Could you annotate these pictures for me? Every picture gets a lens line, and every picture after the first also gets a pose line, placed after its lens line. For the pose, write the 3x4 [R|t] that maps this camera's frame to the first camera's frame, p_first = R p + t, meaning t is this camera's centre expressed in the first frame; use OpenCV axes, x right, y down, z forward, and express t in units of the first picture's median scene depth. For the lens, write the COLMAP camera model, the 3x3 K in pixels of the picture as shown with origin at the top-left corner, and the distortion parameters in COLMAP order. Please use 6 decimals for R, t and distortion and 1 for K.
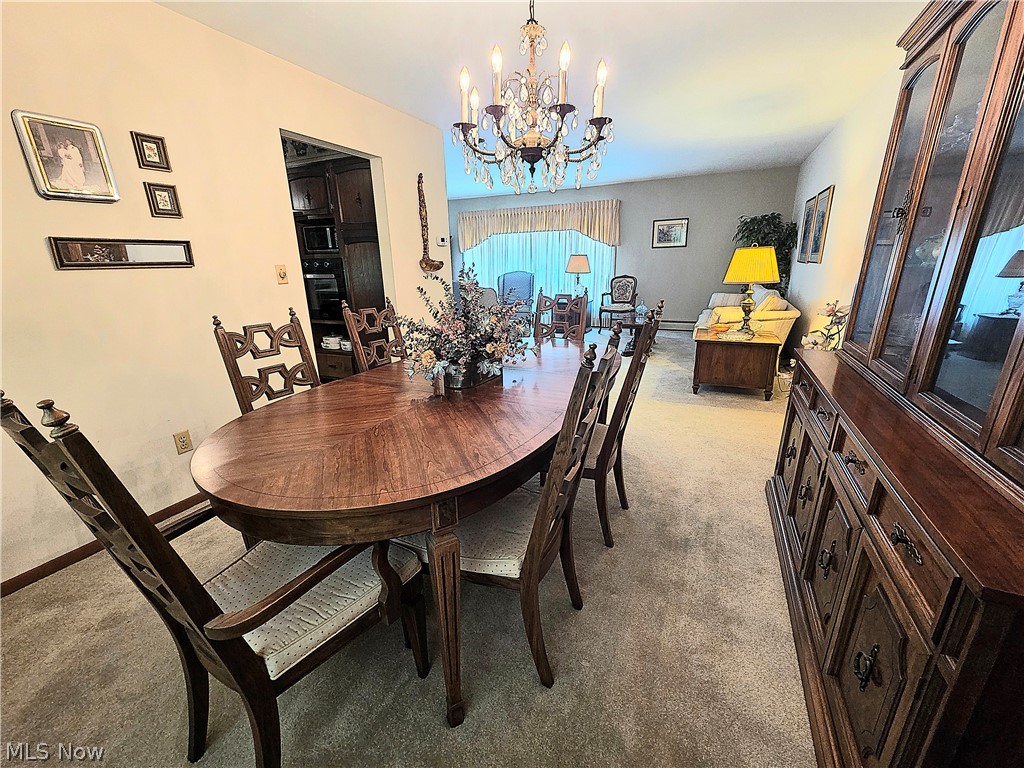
lens RADIAL K [[421.8, 0, 510.6], [0, 421.8, 390.8], [0, 0, 1]] dist [-0.001048, -0.000086]
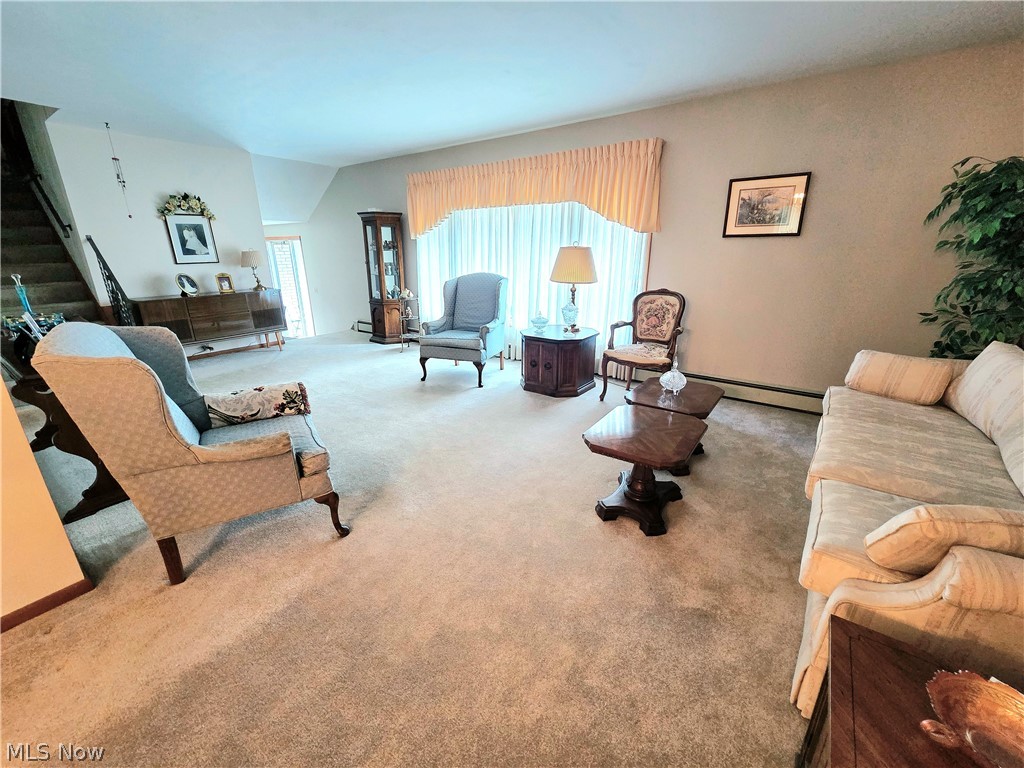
lens RADIAL K [[421.8, 0, 510.0], [0, 421.8, 385.1], [0, 0, 1]] dist [-0.001048, -0.000086]
pose [[0.984138, 0.069247, -0.163335, 0.180963], [-0.064571, 0.997341, 0.033772, -0.163710], [0.165239, -0.022690, 0.985992, 0.462526]]
